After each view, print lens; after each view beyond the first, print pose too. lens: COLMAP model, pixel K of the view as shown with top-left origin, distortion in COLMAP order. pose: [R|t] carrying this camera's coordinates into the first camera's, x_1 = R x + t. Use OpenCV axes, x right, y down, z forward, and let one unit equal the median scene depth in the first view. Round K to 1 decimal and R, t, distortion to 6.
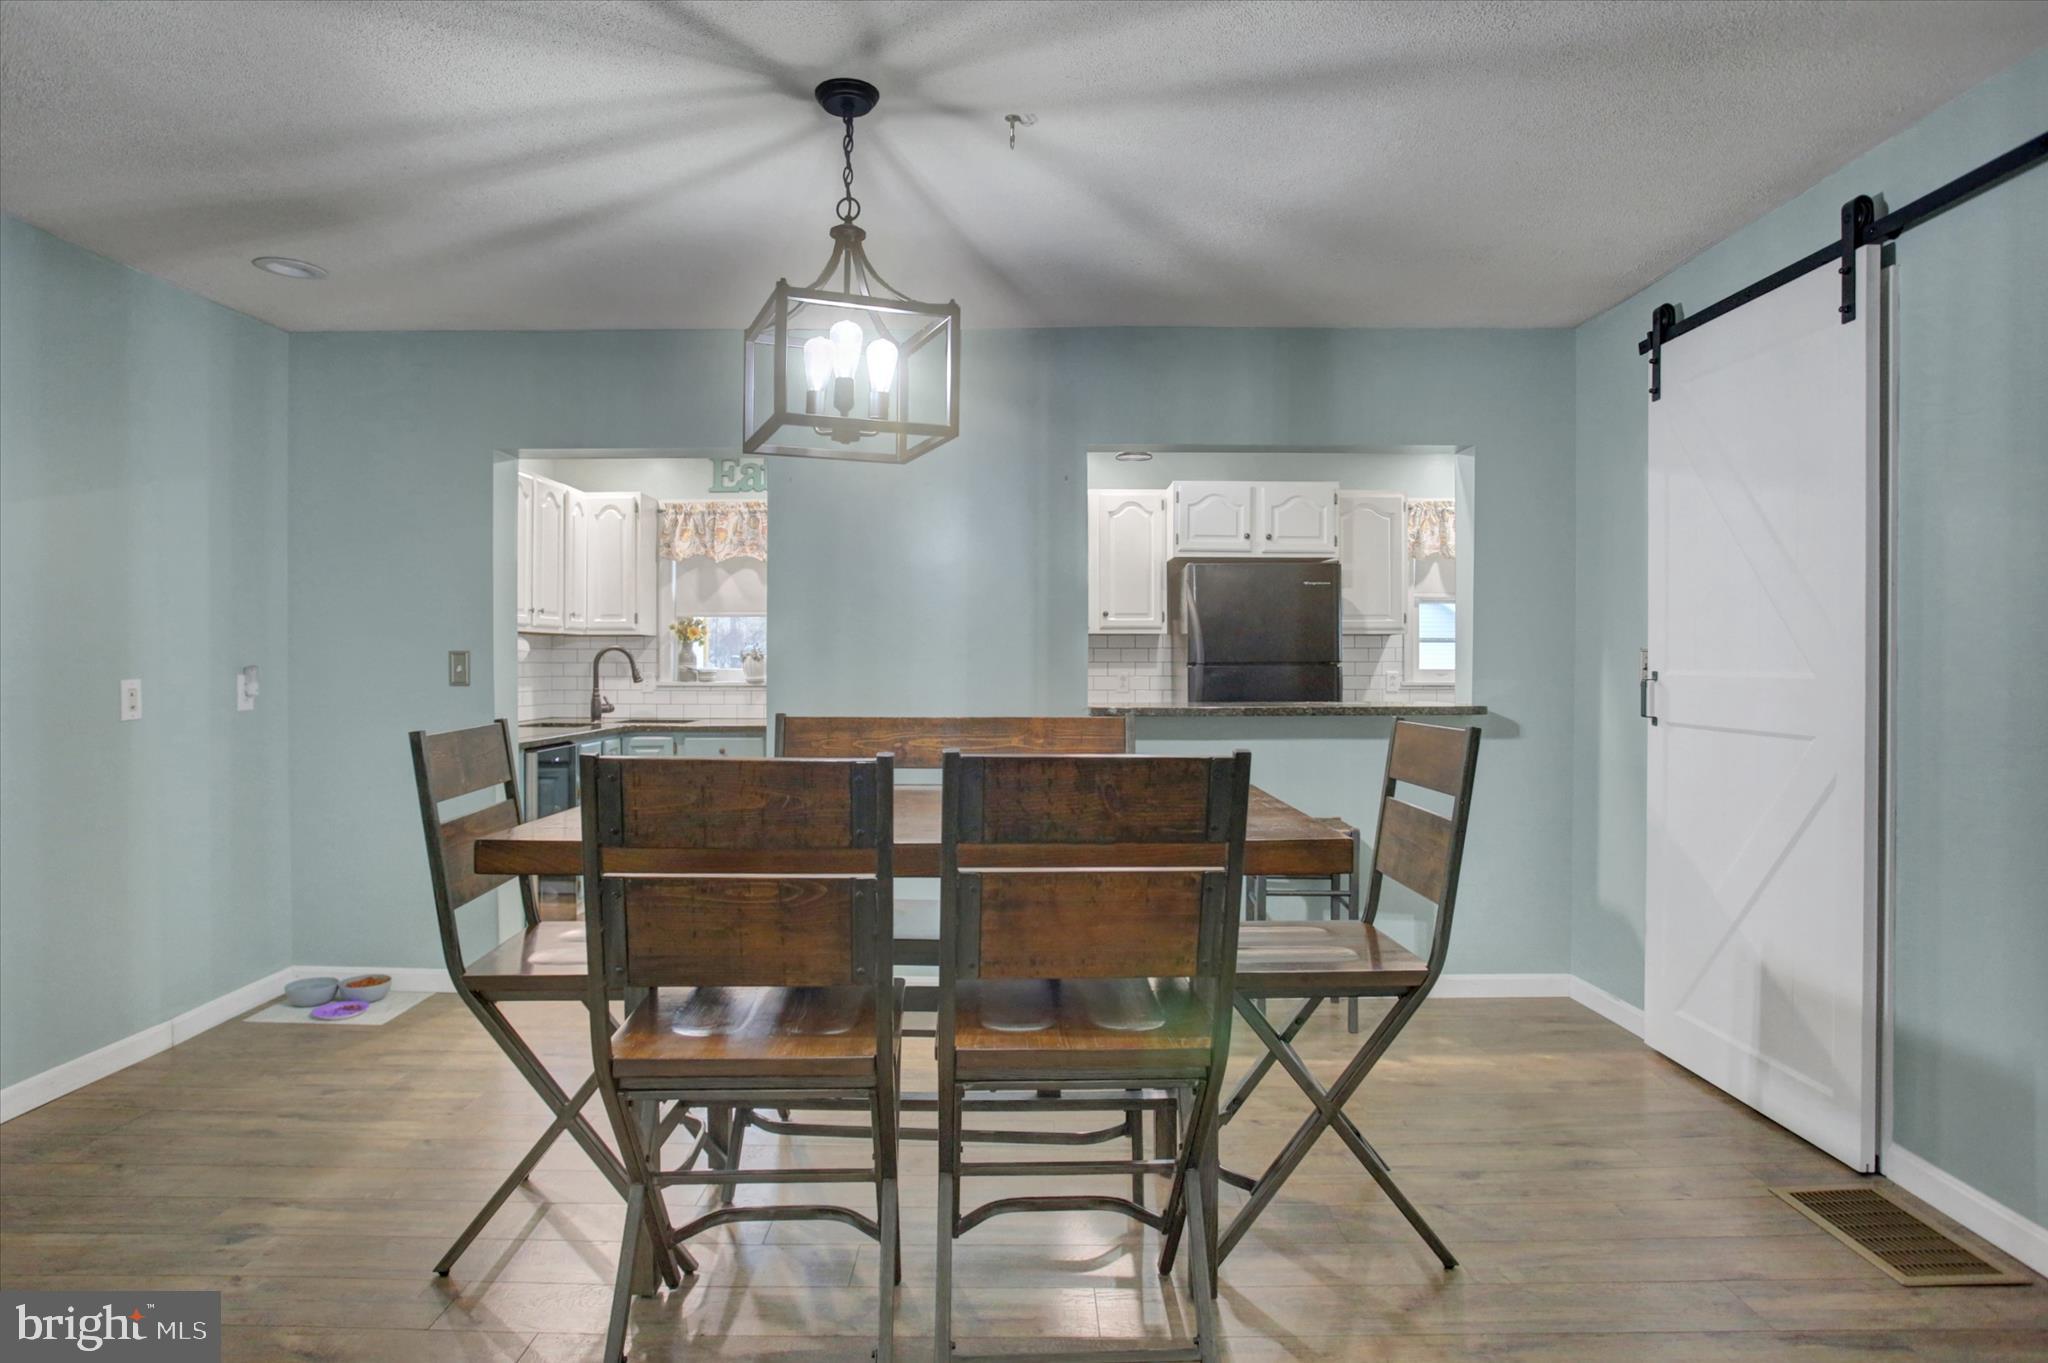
lens RADIAL K [[1017.4, 0, 1014.8], [0, 1017.4, 674.6], [0, 0, 1]] dist [-0.067094, 0.028658]
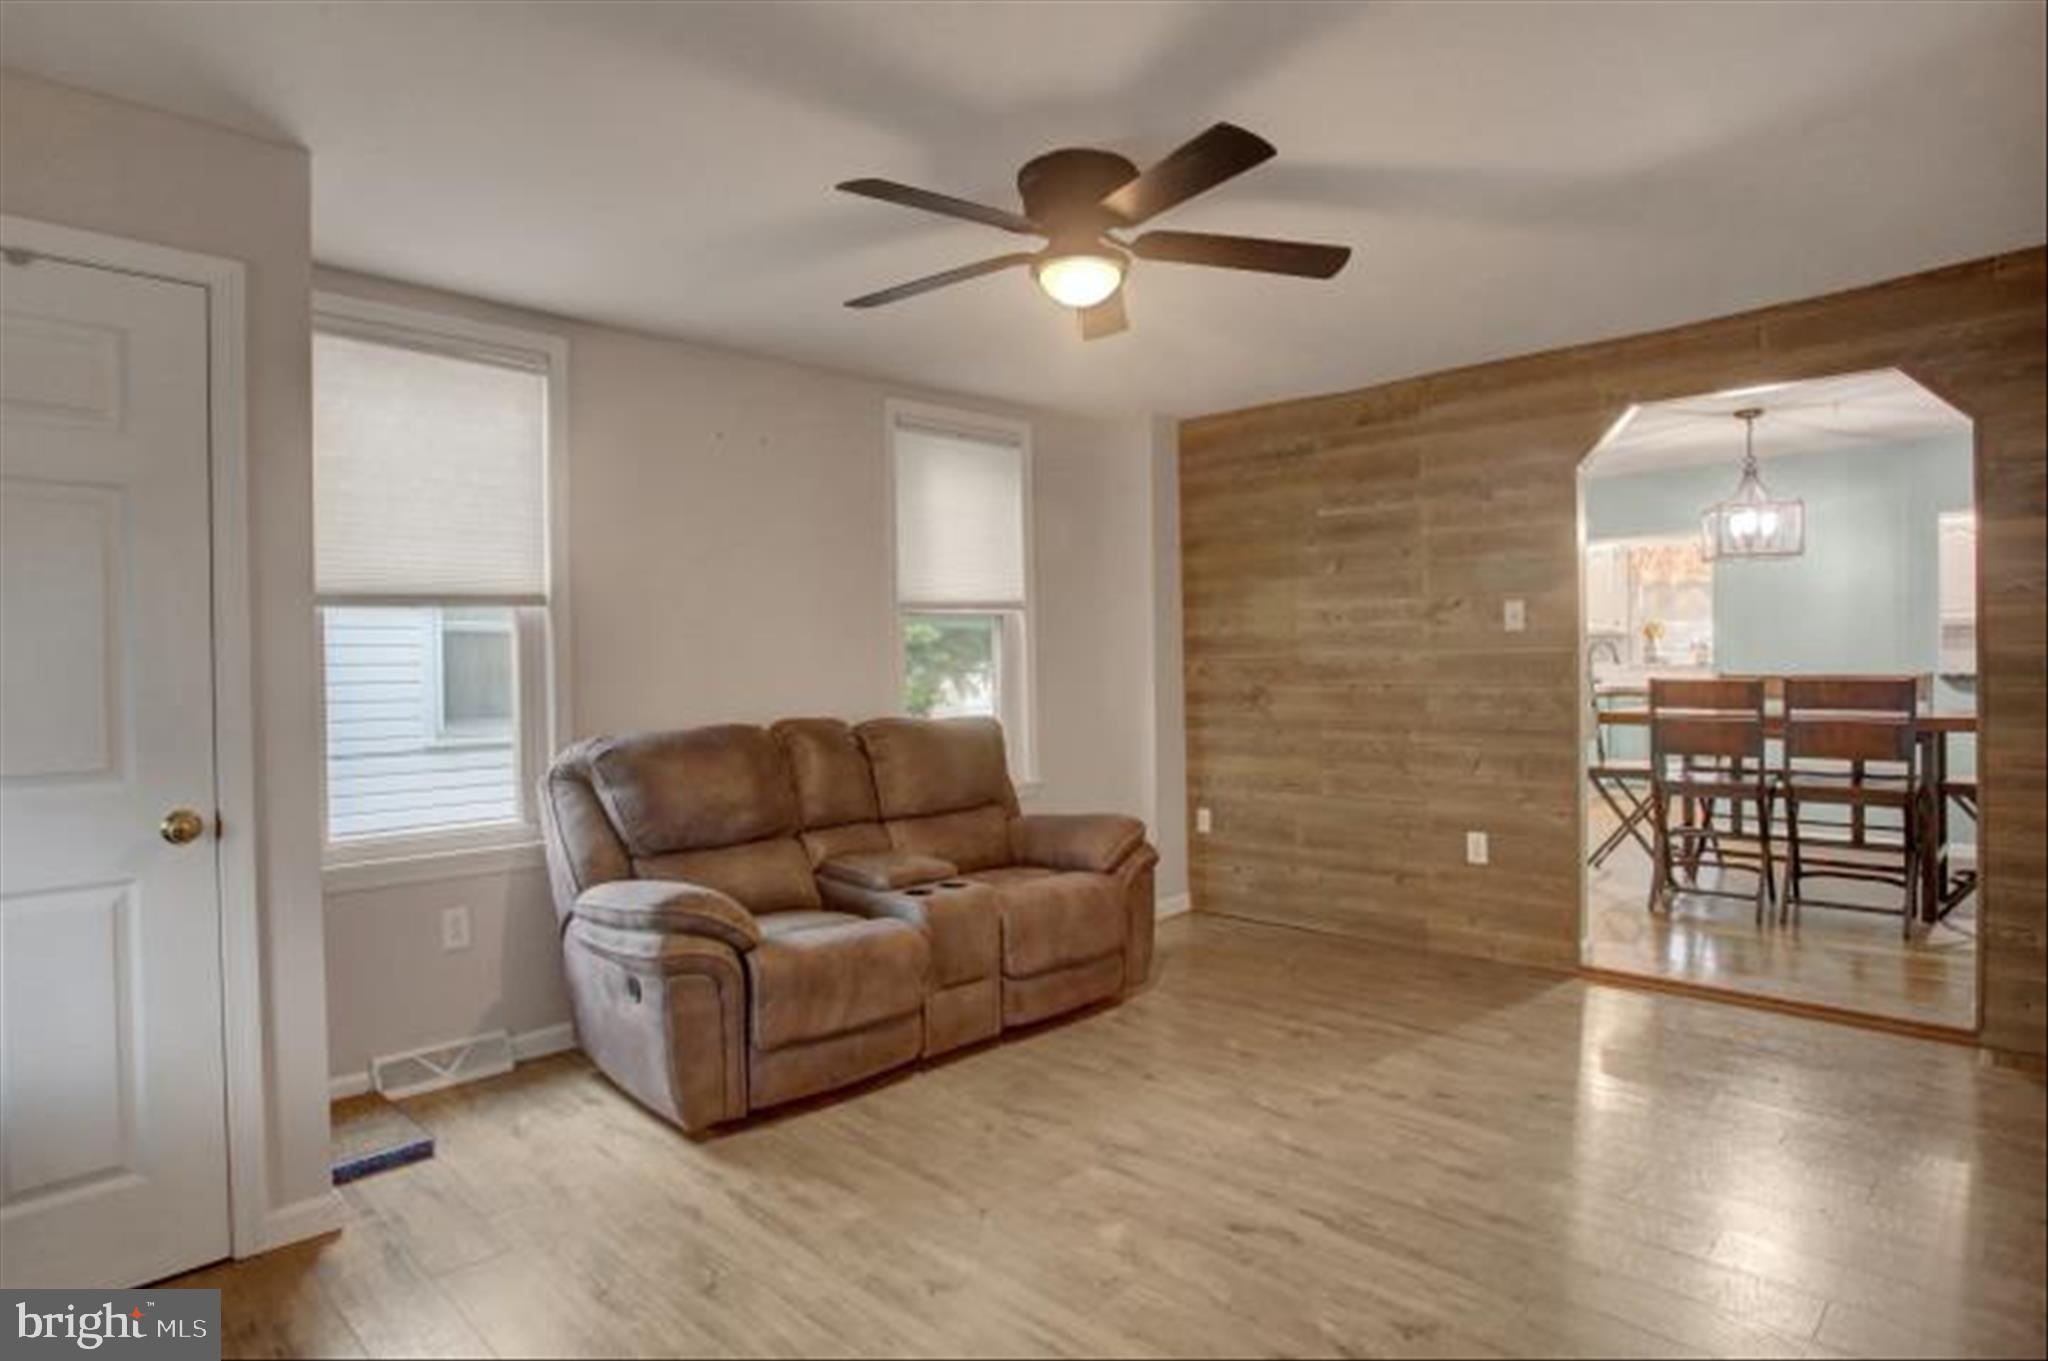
lens RADIAL K [[1017.4, 0, 1014.8], [0, 1017.4, 673.6], [0, 0, 1]] dist [-0.067094, 0.028658]
pose [[0.661034, 0.002097, -0.750353, 0.175163], [0.004396, 0.999968, 0.006668, 0.007971], [0.750343, -0.007707, 0.661003, -0.745615]]
